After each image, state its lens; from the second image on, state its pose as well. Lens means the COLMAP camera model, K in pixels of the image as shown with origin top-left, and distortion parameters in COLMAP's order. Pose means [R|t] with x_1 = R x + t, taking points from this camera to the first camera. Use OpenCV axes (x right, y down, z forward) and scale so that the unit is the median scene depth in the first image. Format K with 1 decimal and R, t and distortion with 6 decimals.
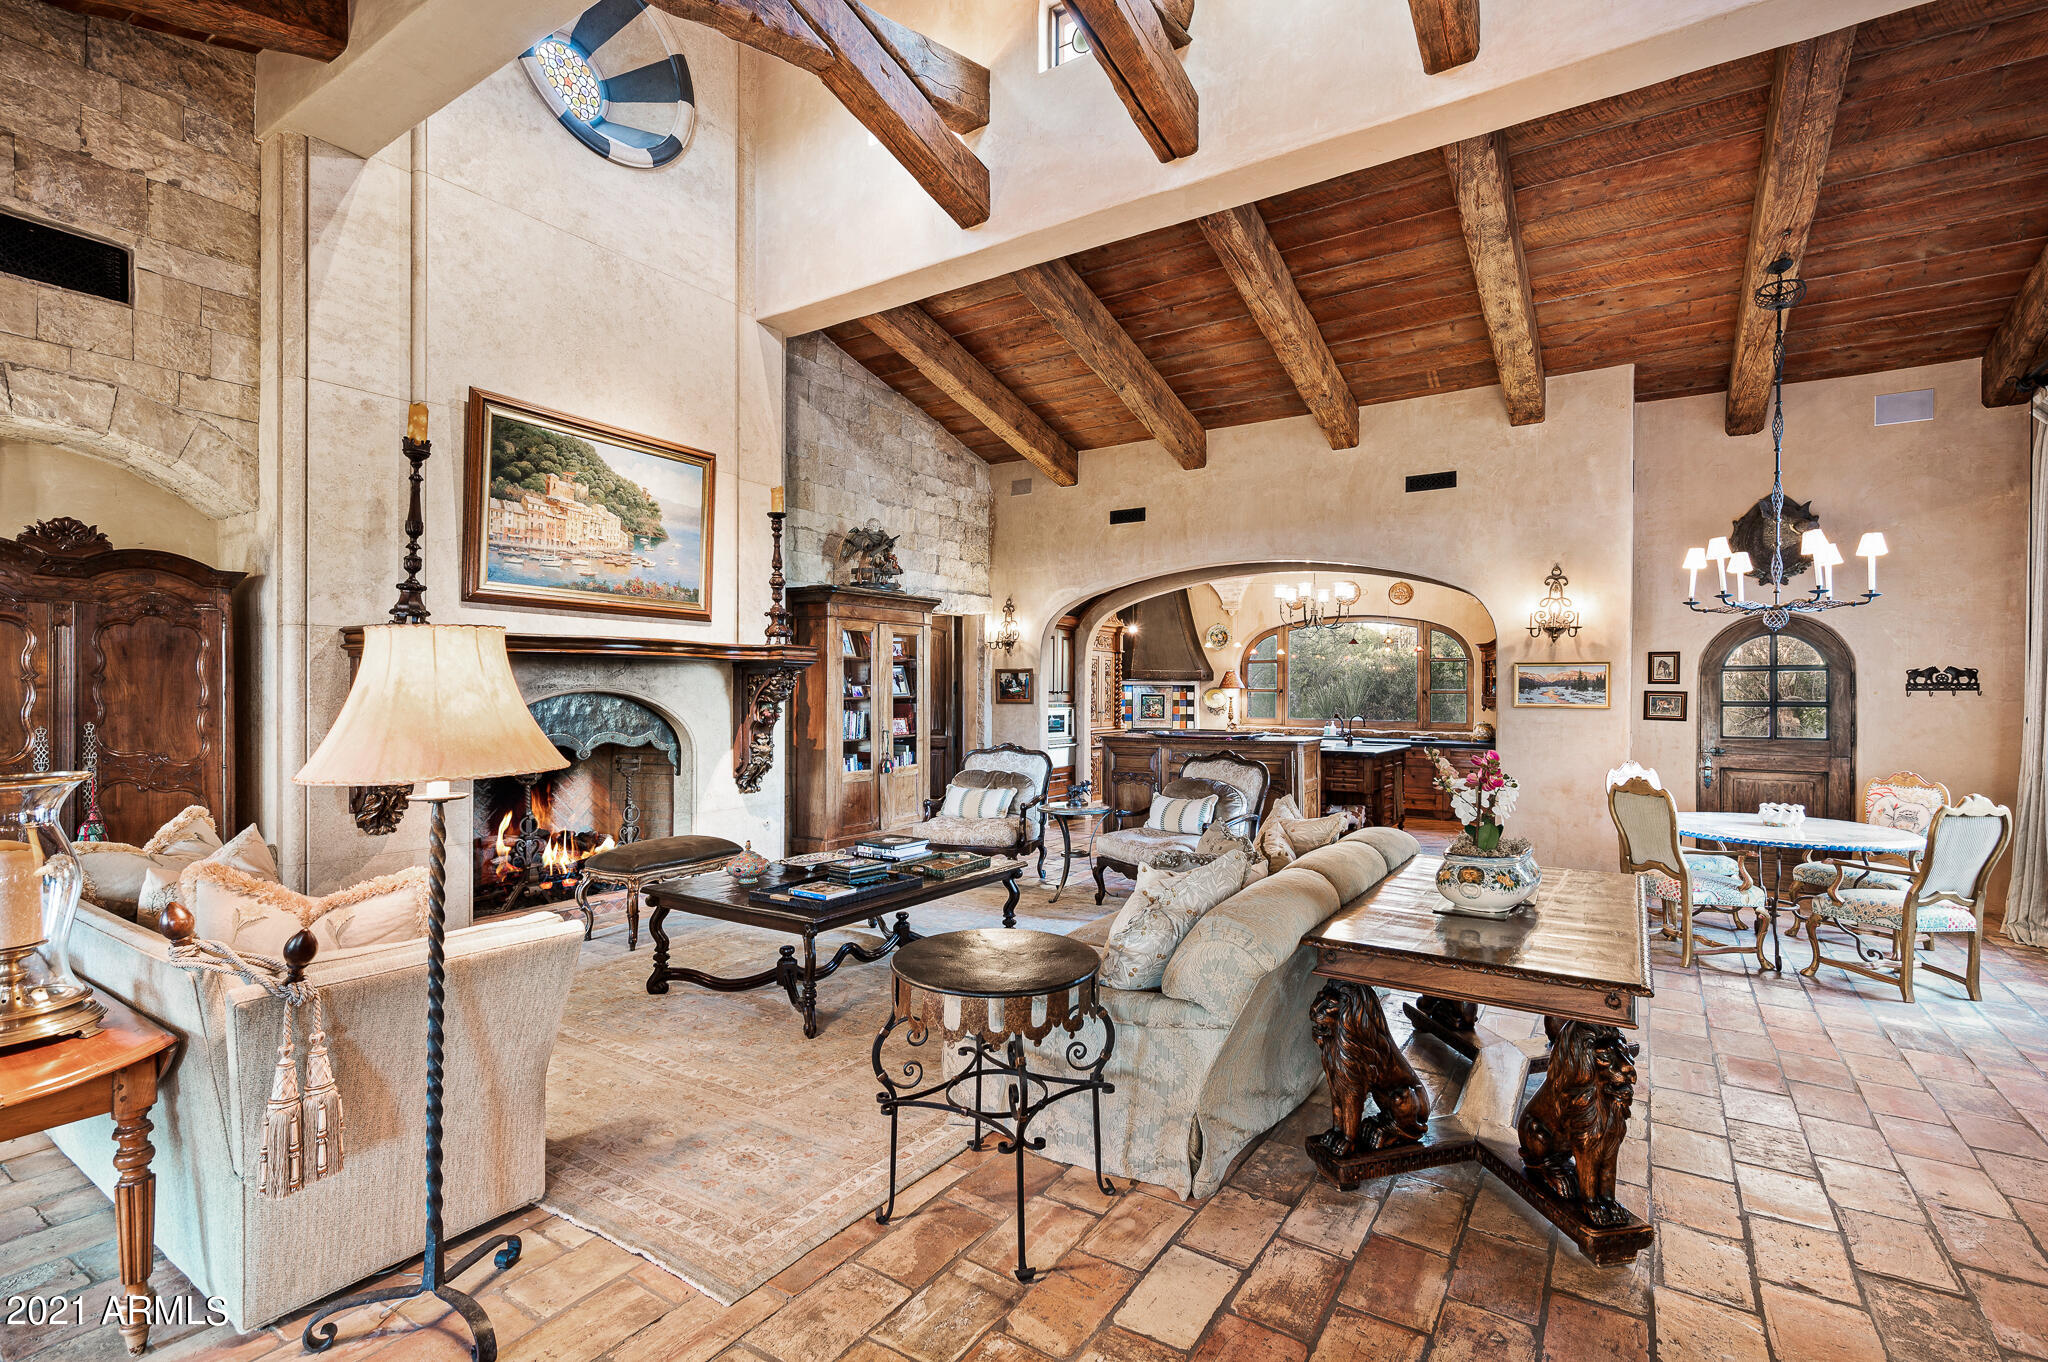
lens RADIAL K [[935.1, 0, 1023.2], [0, 935.1, 690.8], [0, 0, 1]] dist [-0.002064, 0.000646]
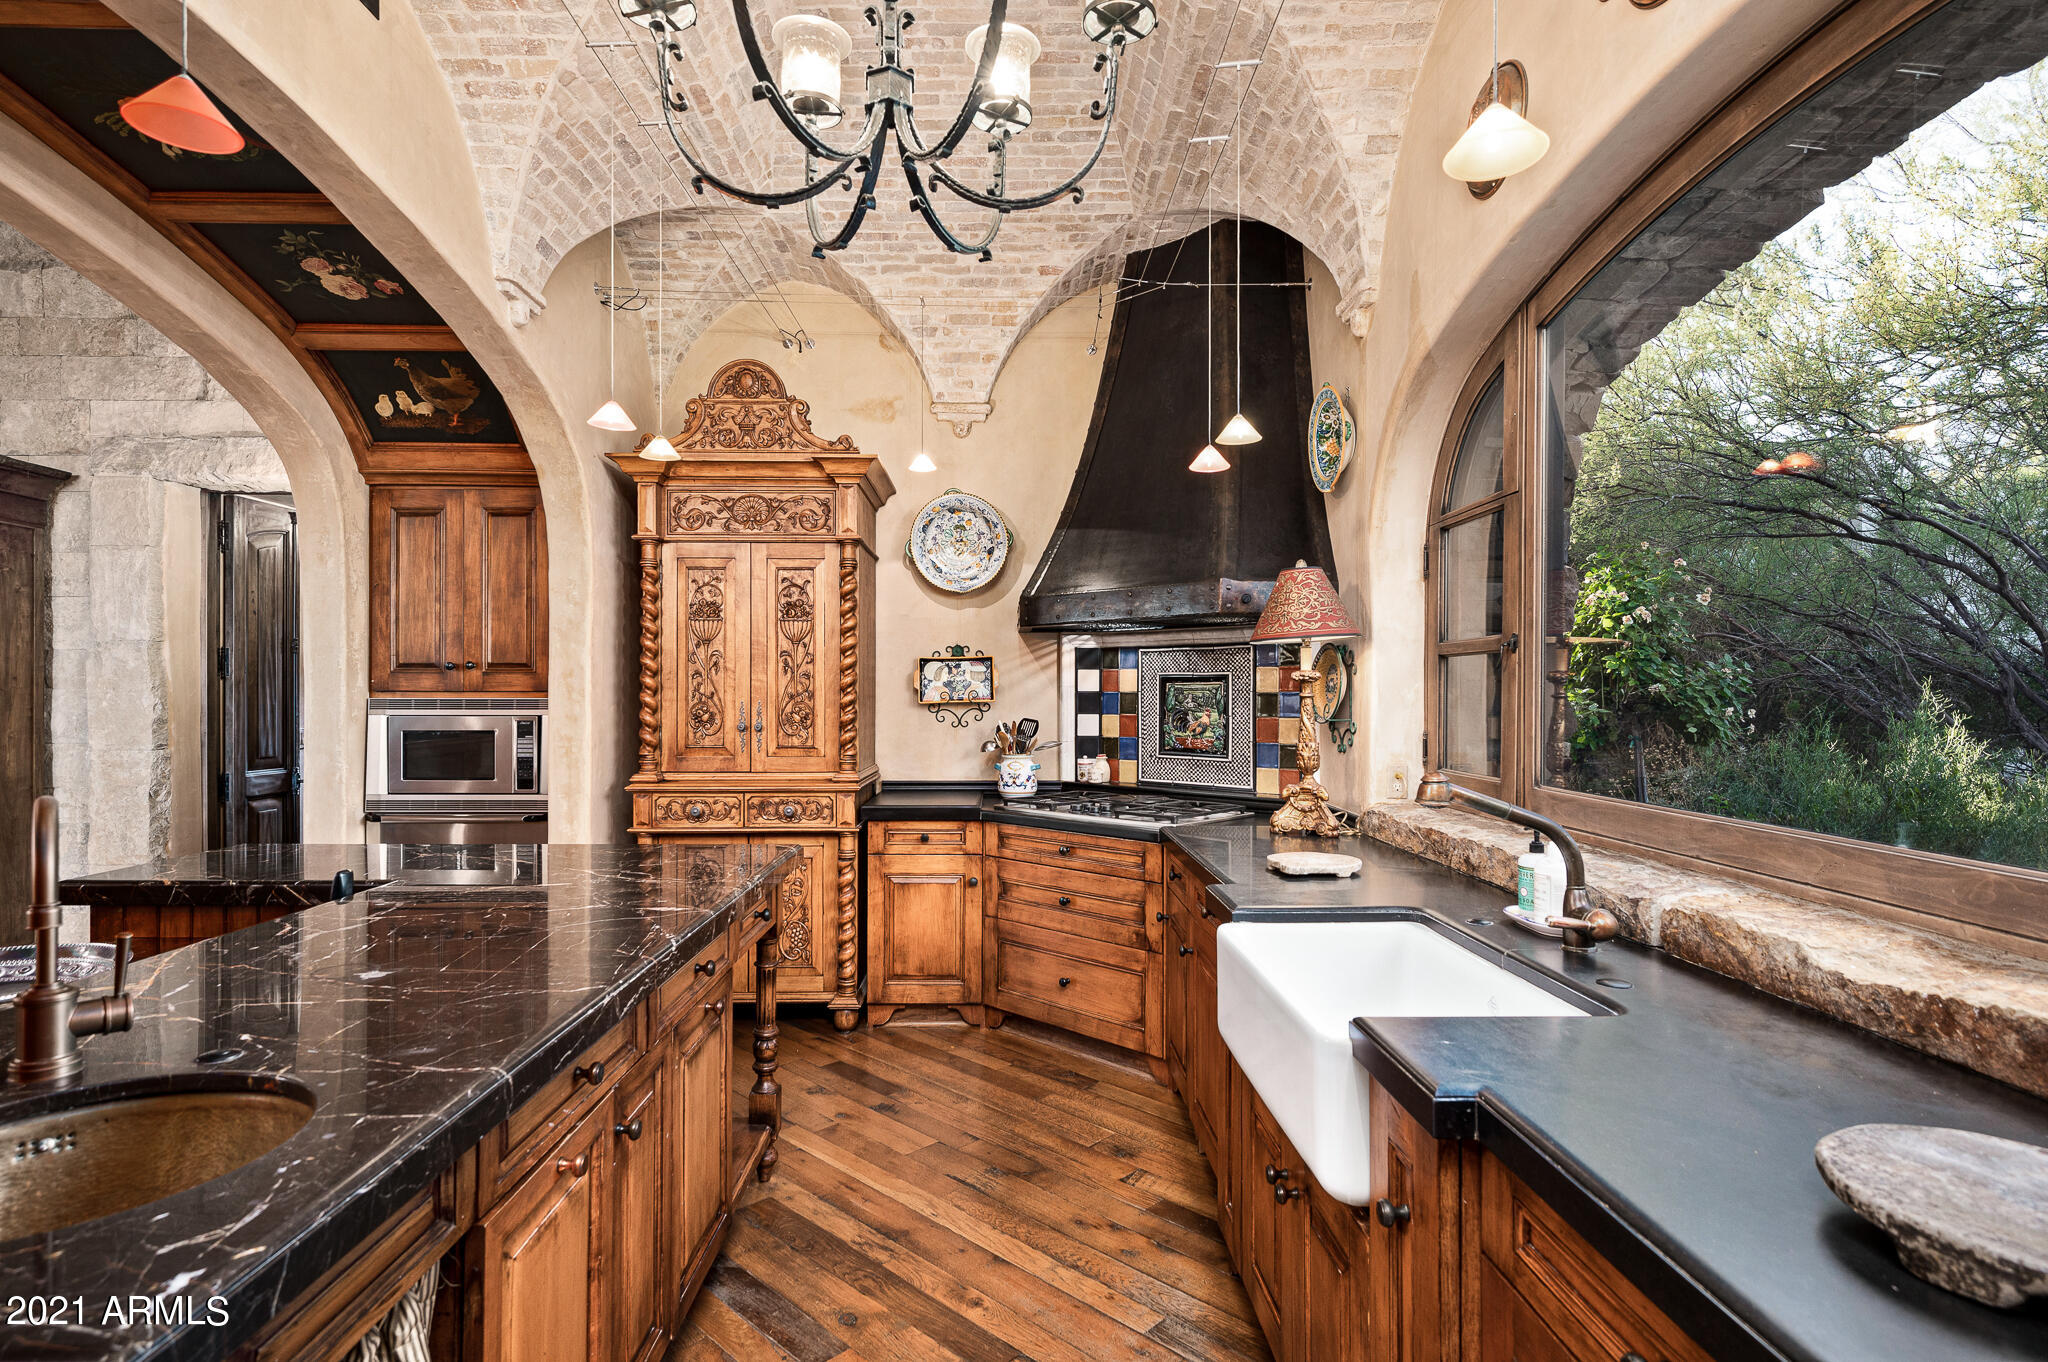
lens RADIAL K [[1028.0, 0, 1015.1], [0, 1028.0, 697.8], [0, 0, 1]] dist [-0.002826, -0.000301]
pose [[0.564956, -0.003209, -0.825115, 0.761423], [0.000581, 0.999994, -0.003491, 0.024166], [0.825121, 0.001493, 0.564954, 1.530571]]
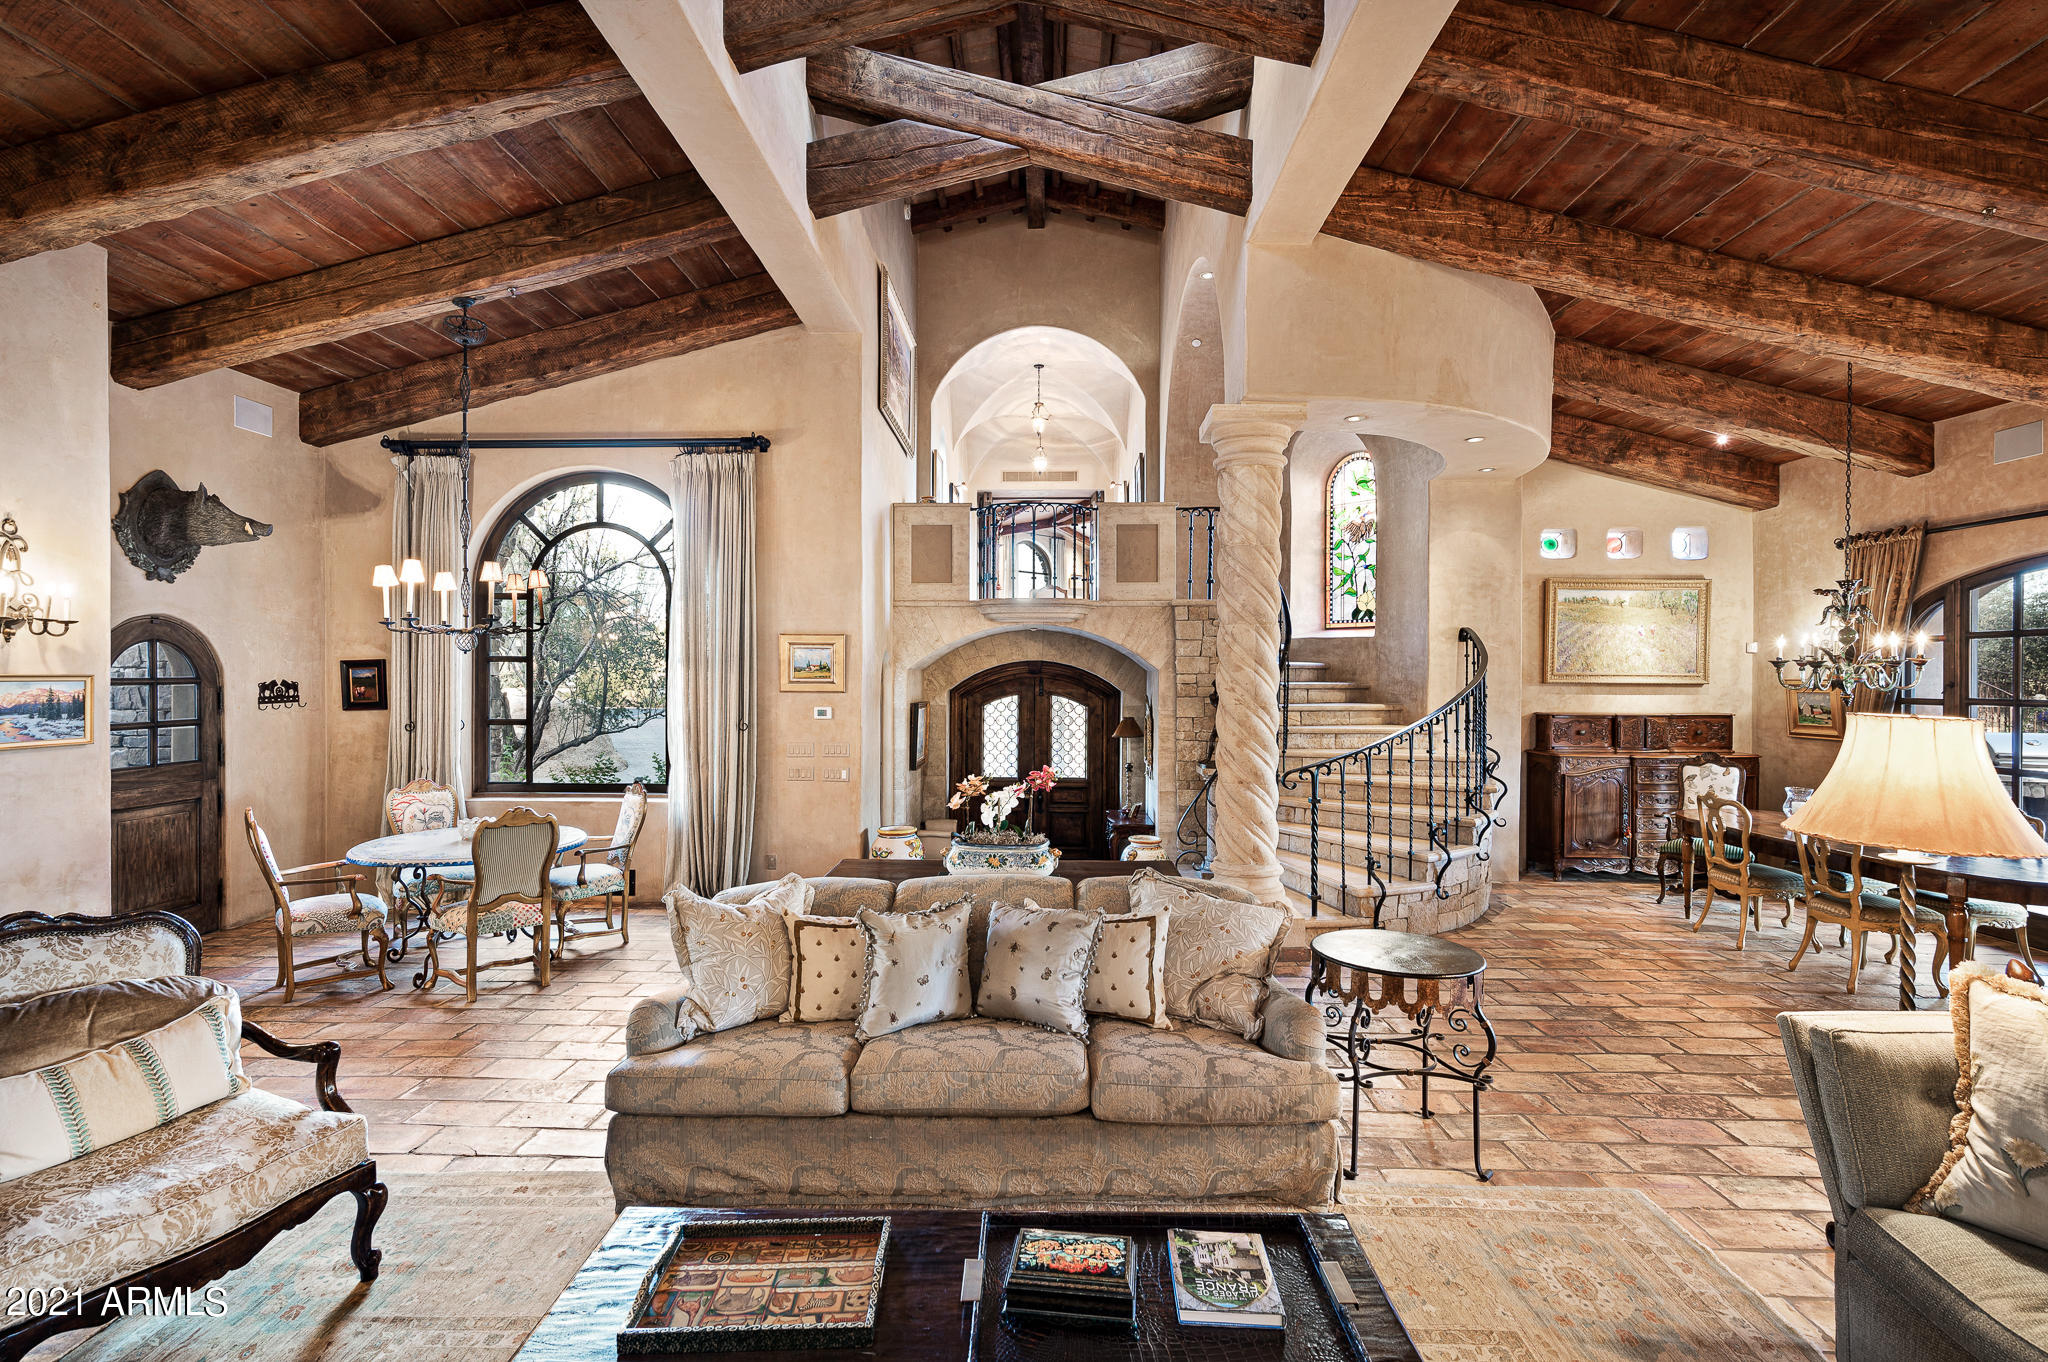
lens RADIAL K [[950.9, 0, 1024.0], [0, 950.9, 681.0], [0, 0, 1]] dist [-0.000799, -0.000443]
pose [[-0.531935, -0.012792, 0.846689, -0.344565], [-0.002649, 0.999906, 0.013442, -0.041014], [-0.846781, 0.004907, -0.531919, 0.857246]]
